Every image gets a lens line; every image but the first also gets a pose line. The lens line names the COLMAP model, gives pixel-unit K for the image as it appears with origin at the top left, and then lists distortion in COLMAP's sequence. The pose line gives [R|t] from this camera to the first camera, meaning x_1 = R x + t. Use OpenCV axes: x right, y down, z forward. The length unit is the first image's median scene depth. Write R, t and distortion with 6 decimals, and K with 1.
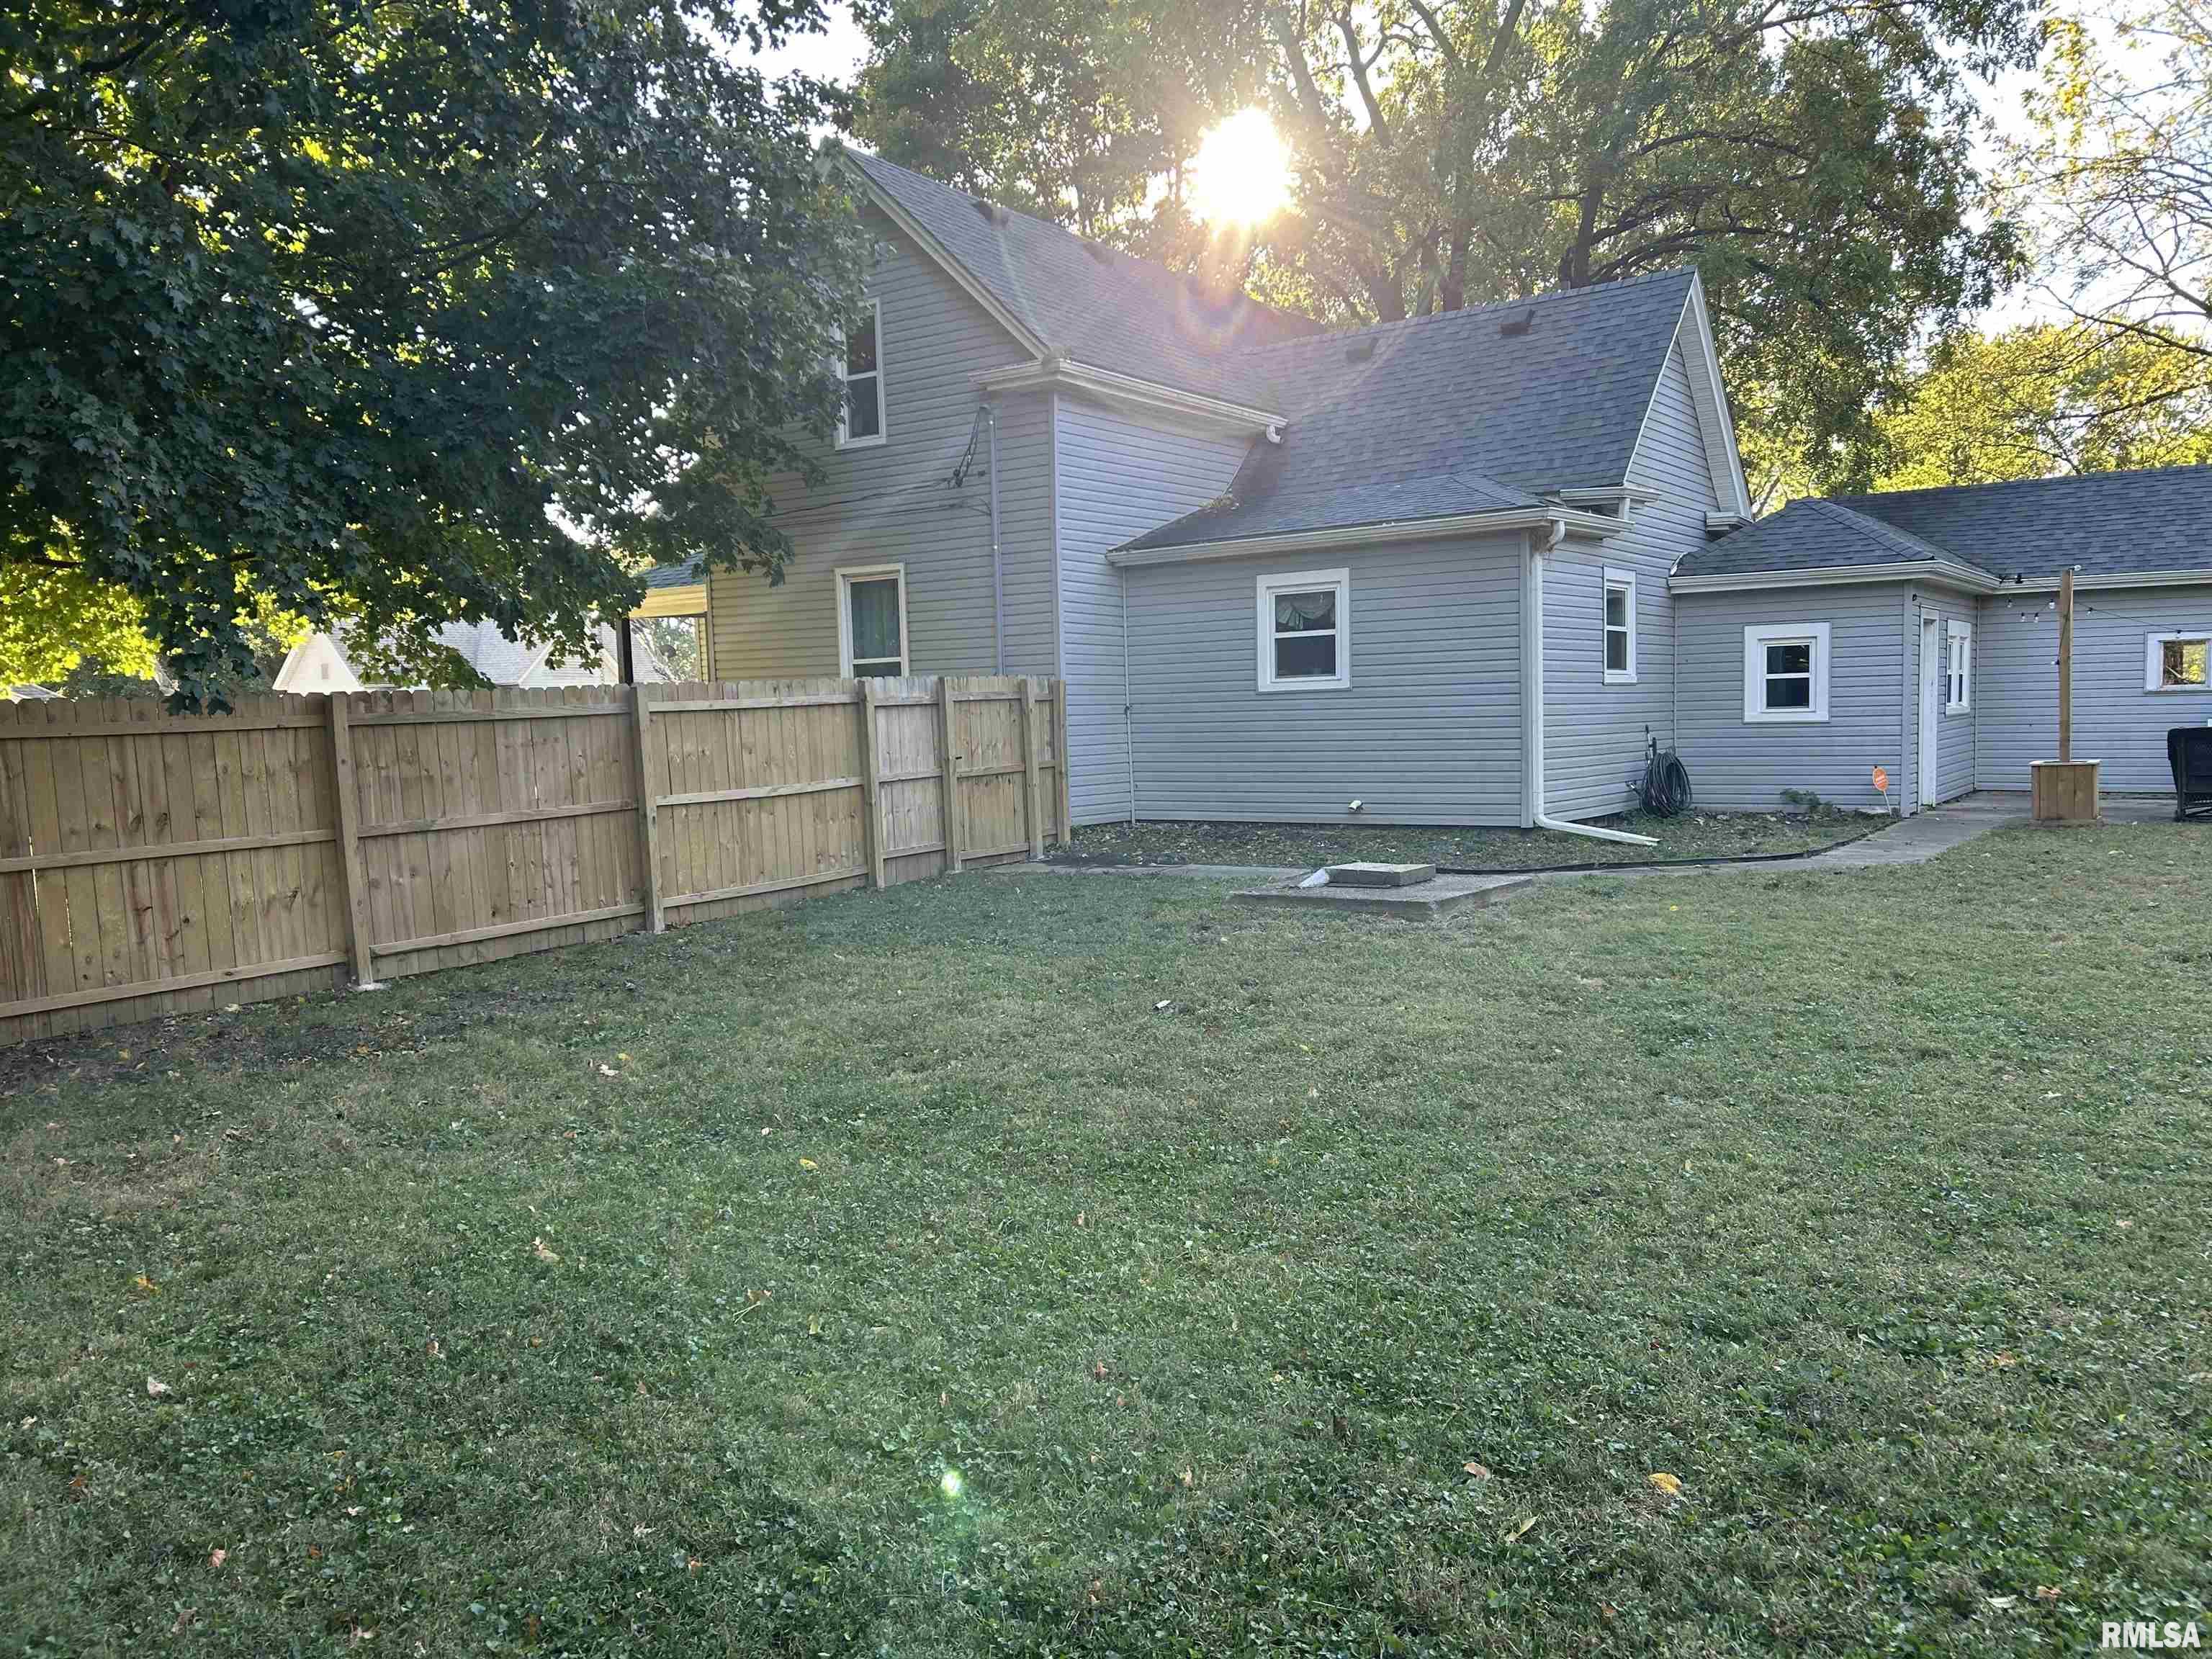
lens RADIAL K [[1650.4, 0, 1106.0], [0, 1650.4, 829.5], [0, 0, 1]] dist [0.071350, -0.000514]
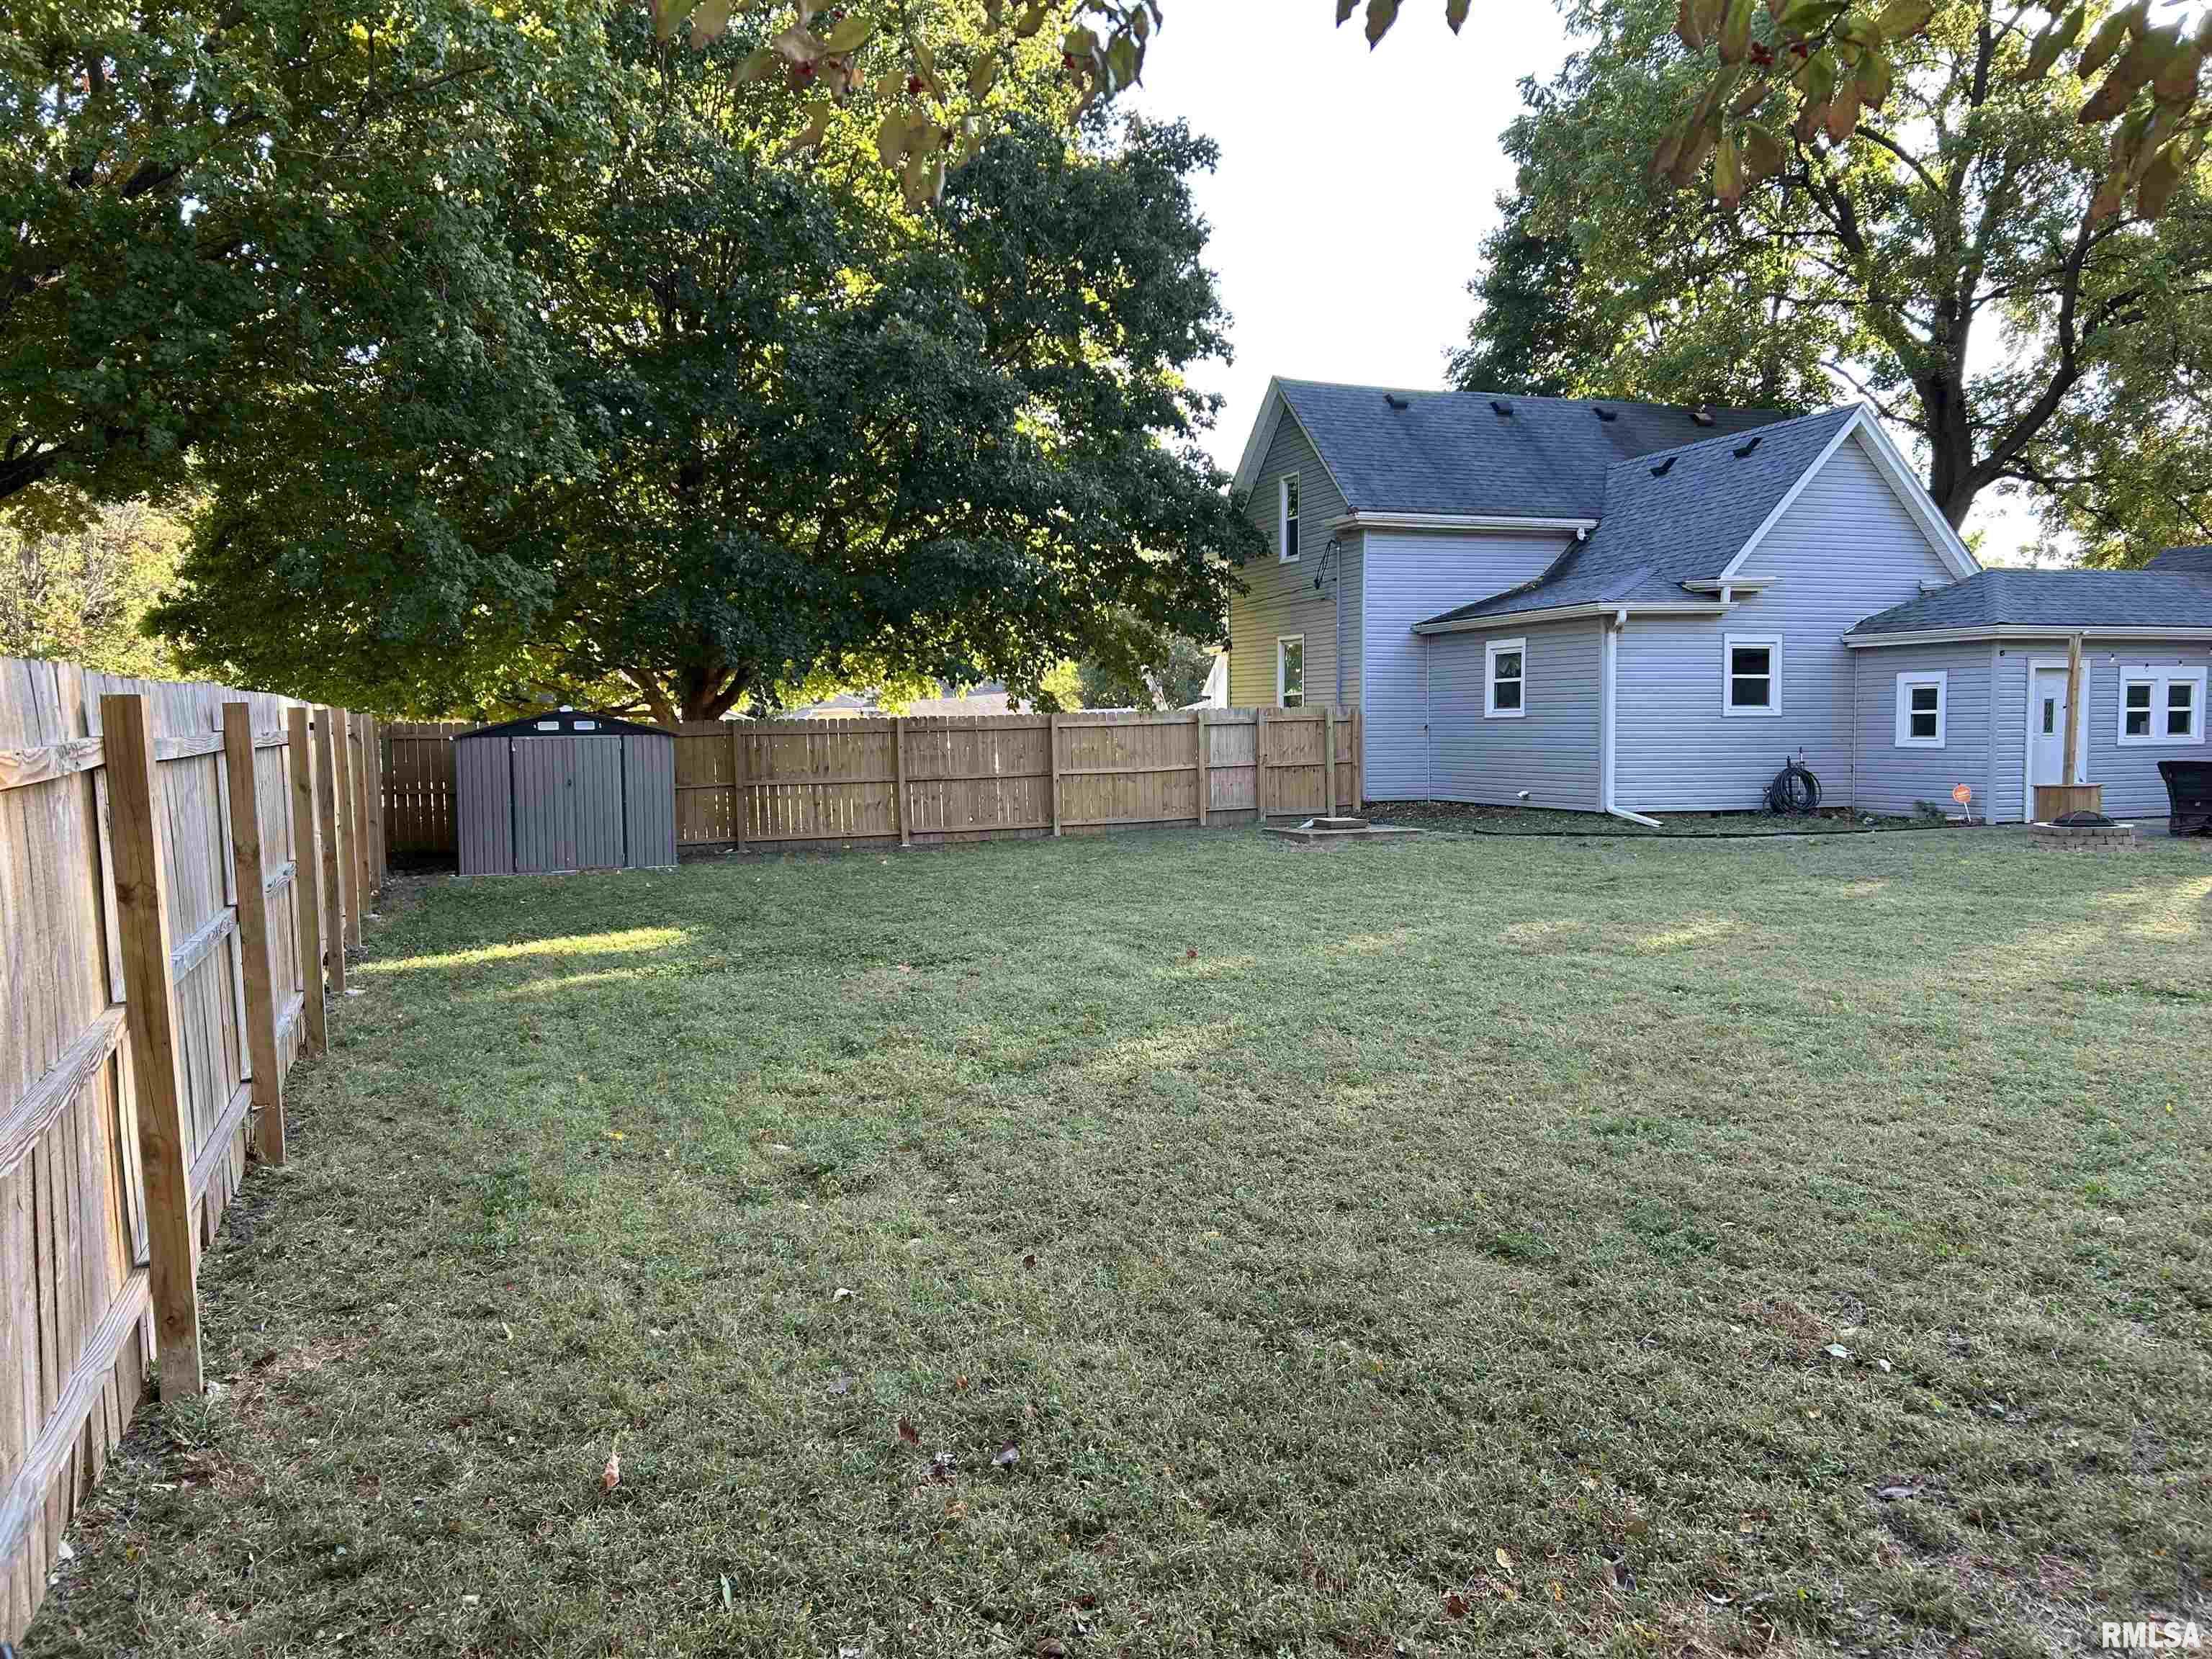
lens RADIAL K [[1673.6, 0, 1106.0], [0, 1673.6, 829.5], [0, 0, 1]] dist [-0.000023, 0.000020]
pose [[0.811675, 0.053930, -0.581614, 0.727377], [-0.053698, 0.998401, 0.017637, 0.010707], [0.581636, 0.016916, 0.813274, -0.461387]]
